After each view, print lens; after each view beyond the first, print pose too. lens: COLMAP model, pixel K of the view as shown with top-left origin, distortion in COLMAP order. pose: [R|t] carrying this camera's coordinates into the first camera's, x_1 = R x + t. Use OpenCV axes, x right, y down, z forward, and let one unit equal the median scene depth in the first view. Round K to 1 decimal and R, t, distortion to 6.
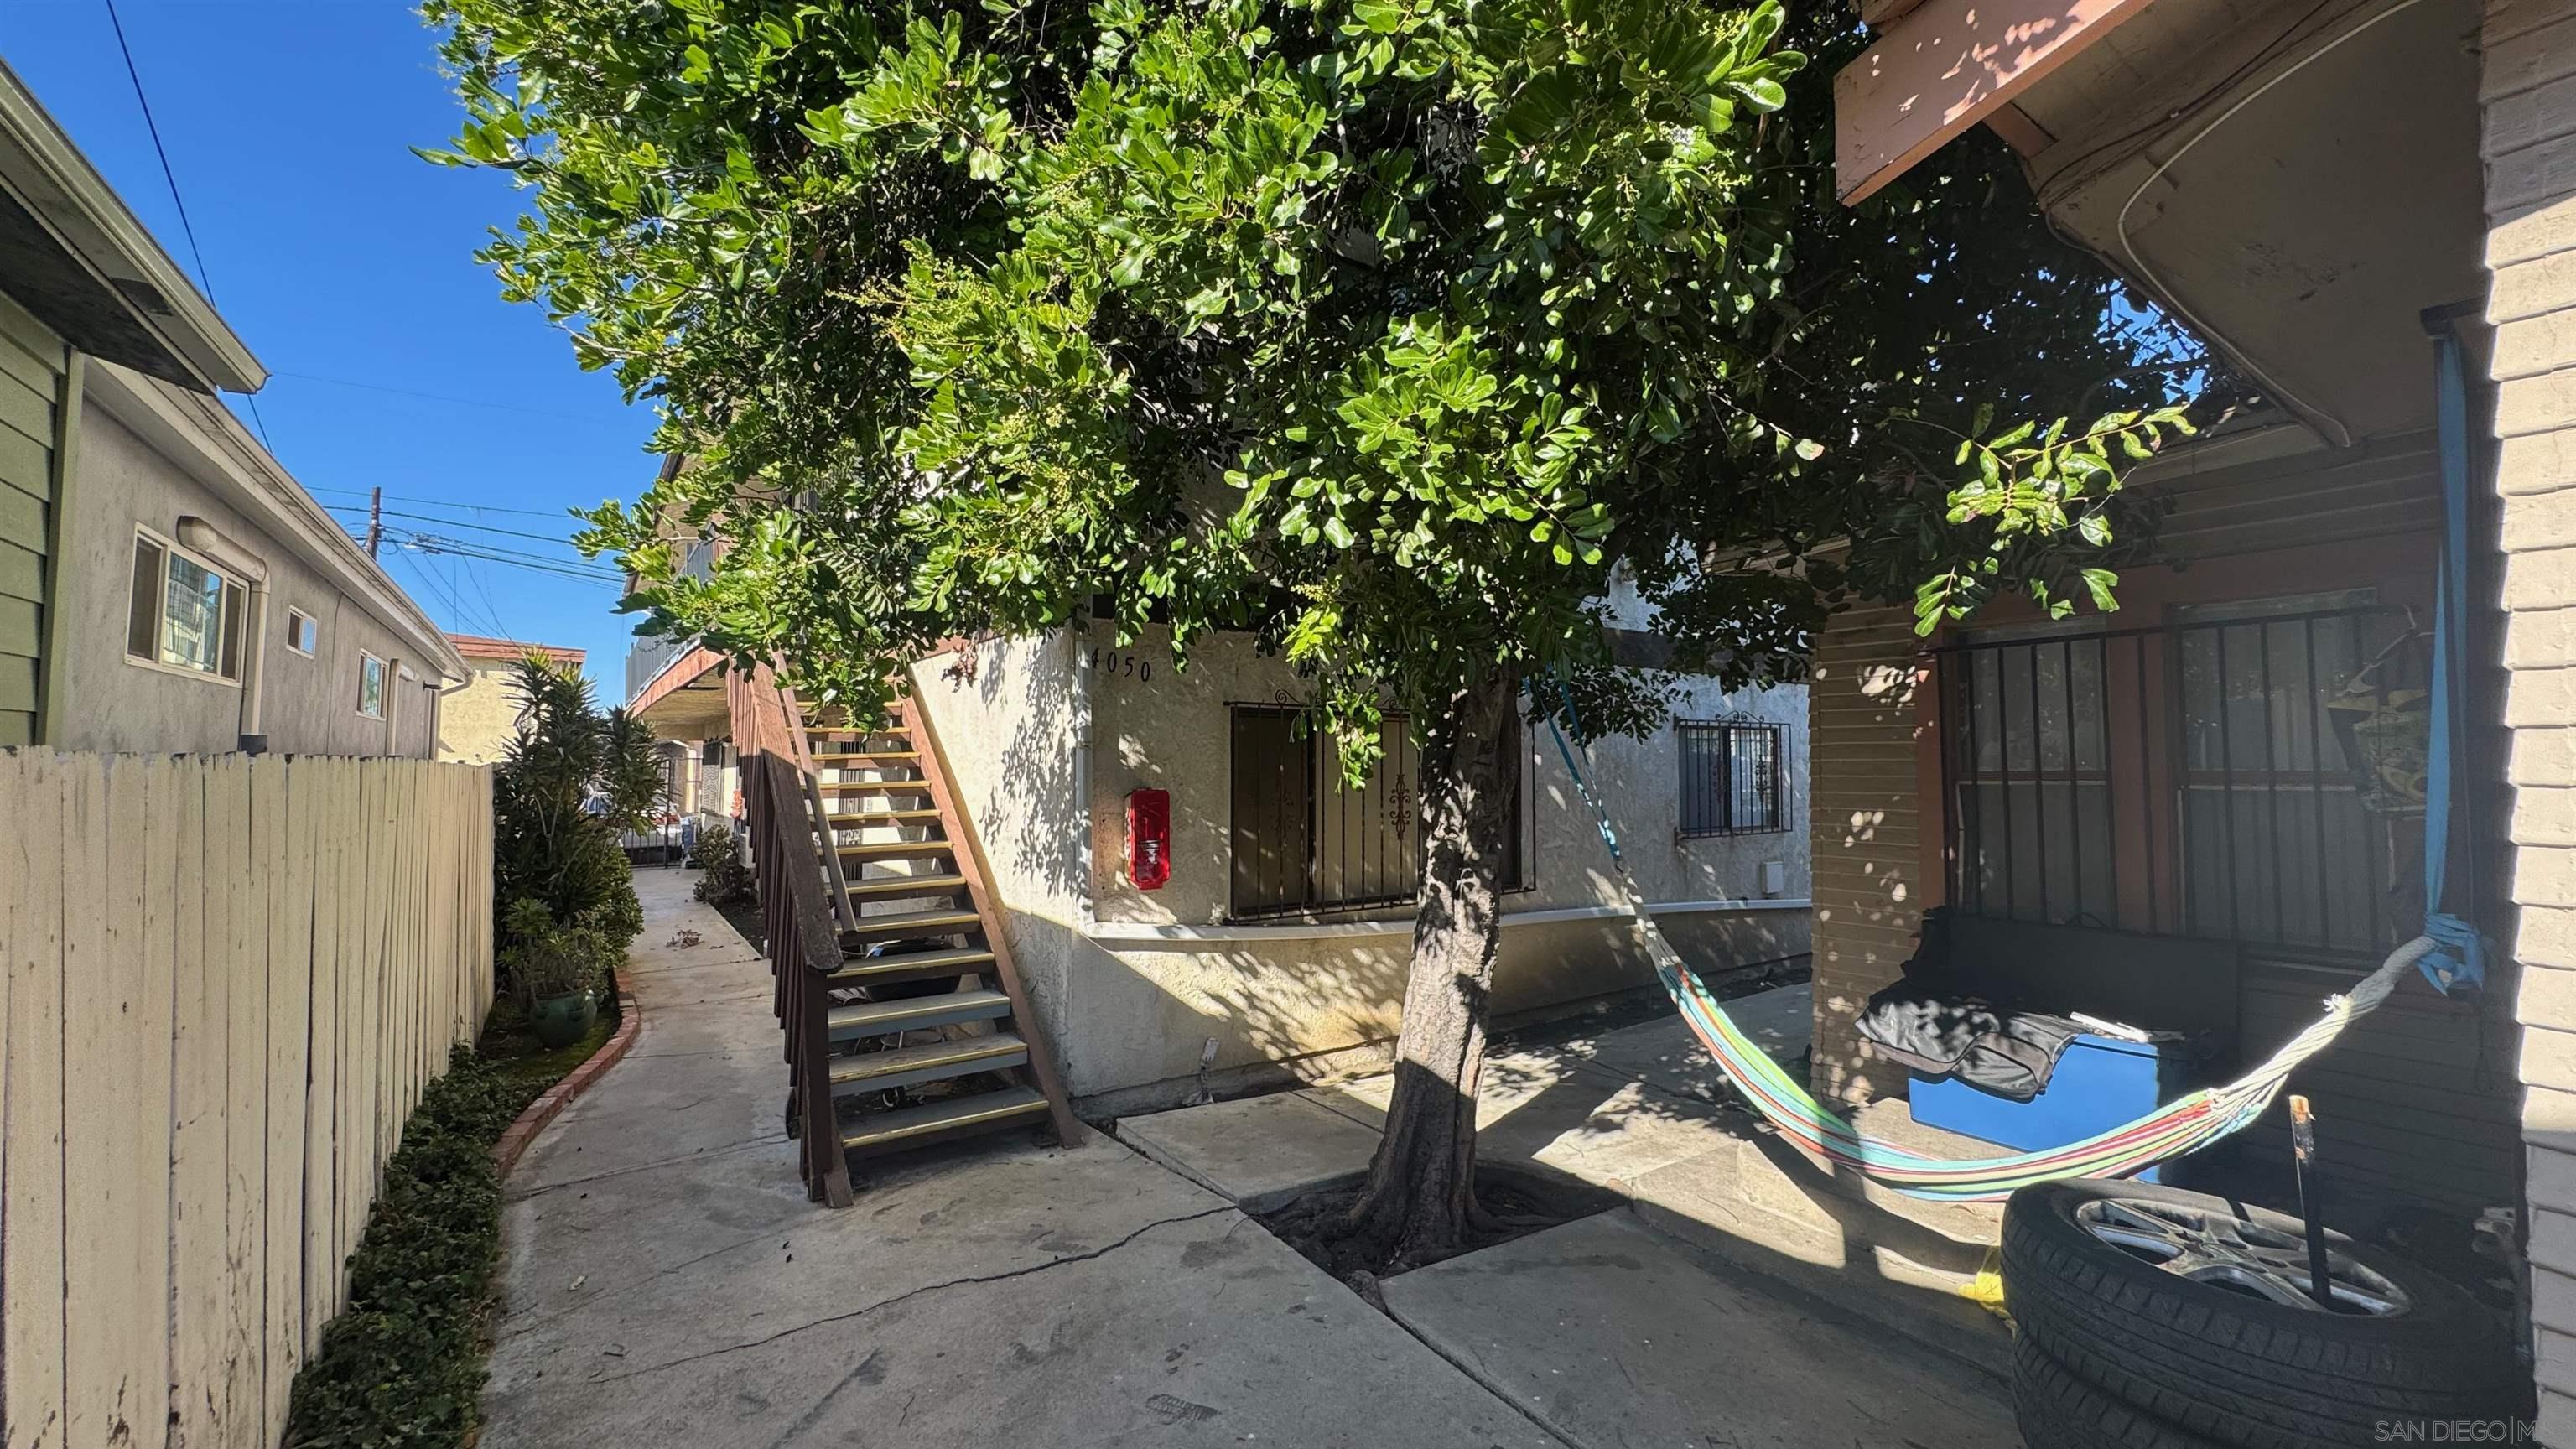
lens RADIAL K [[1025.5, 0, 1288.0], [0, 1025.5, 724.5], [0, 0, 1]] dist [-0.004552, -0.000444]
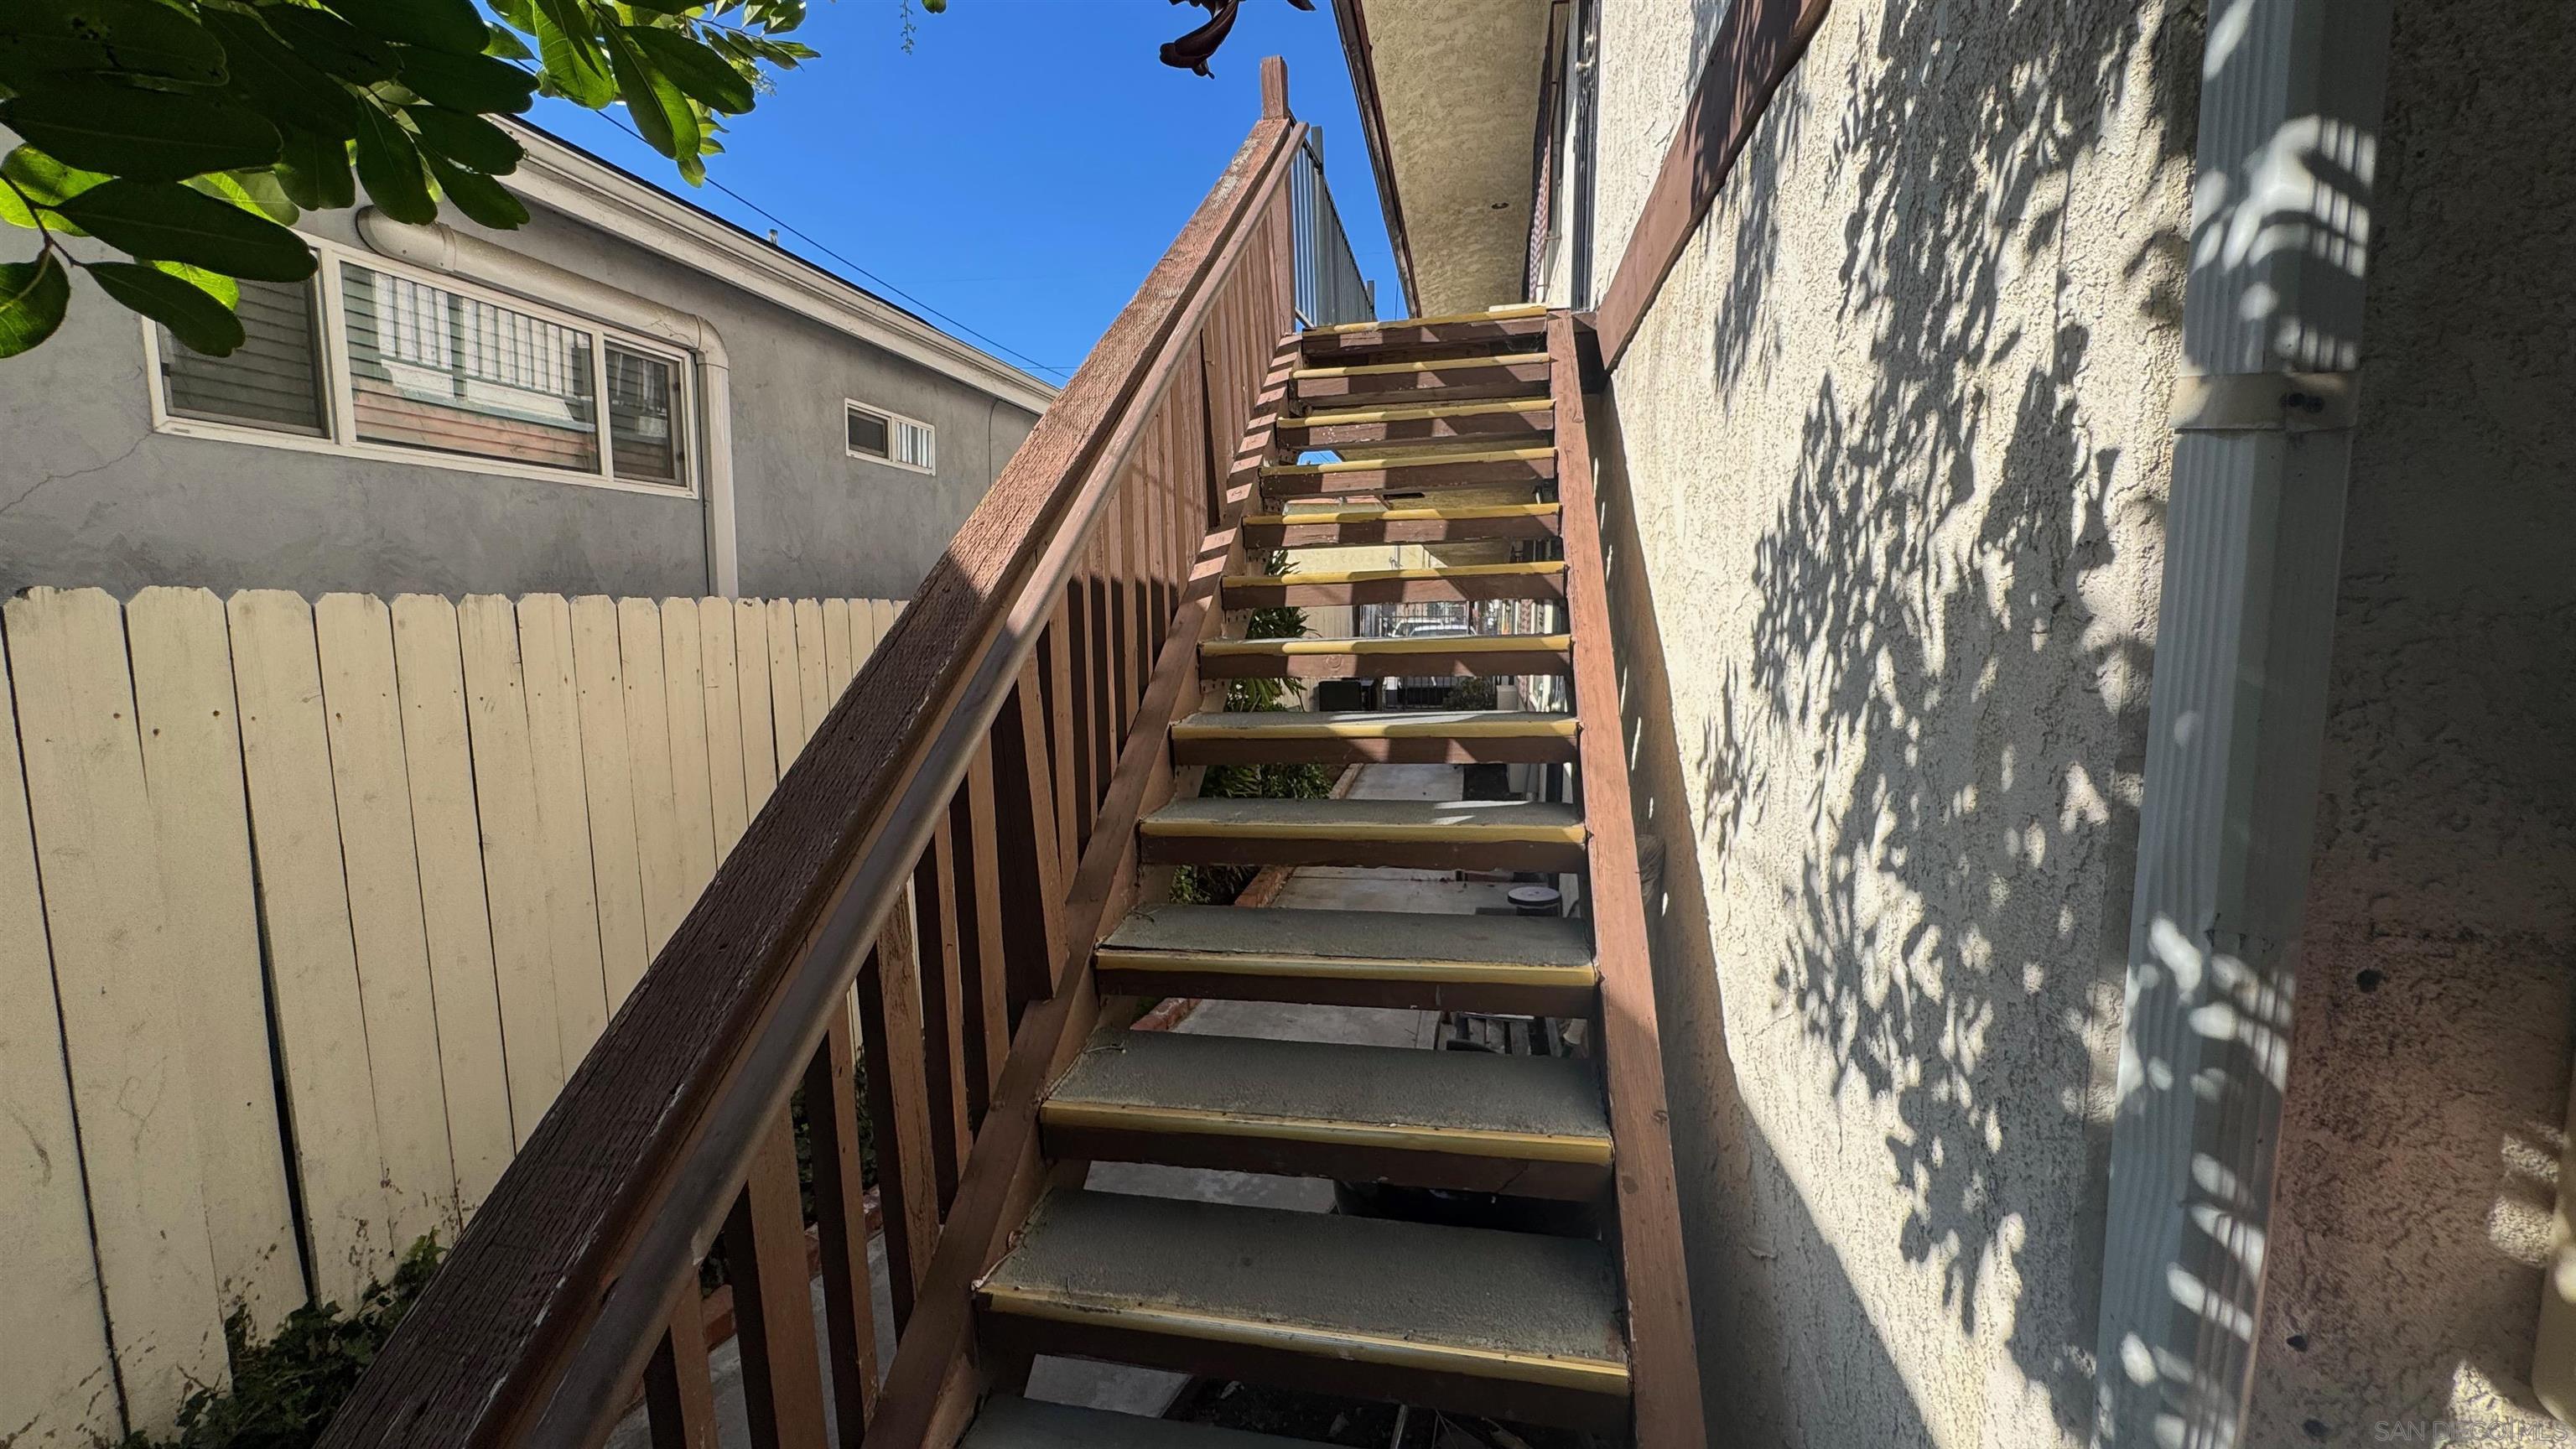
lens RADIAL K [[1025.5, 0, 1288.0], [0, 1025.5, 724.5], [0, 0, 1]] dist [-0.004552, -0.000444]
pose [[0.700252, 0.079502, -0.709455, -0.181352], [0.031776, 0.989324, 0.142229, 0.034169], [0.713188, -0.122140, 0.690250, 0.775277]]
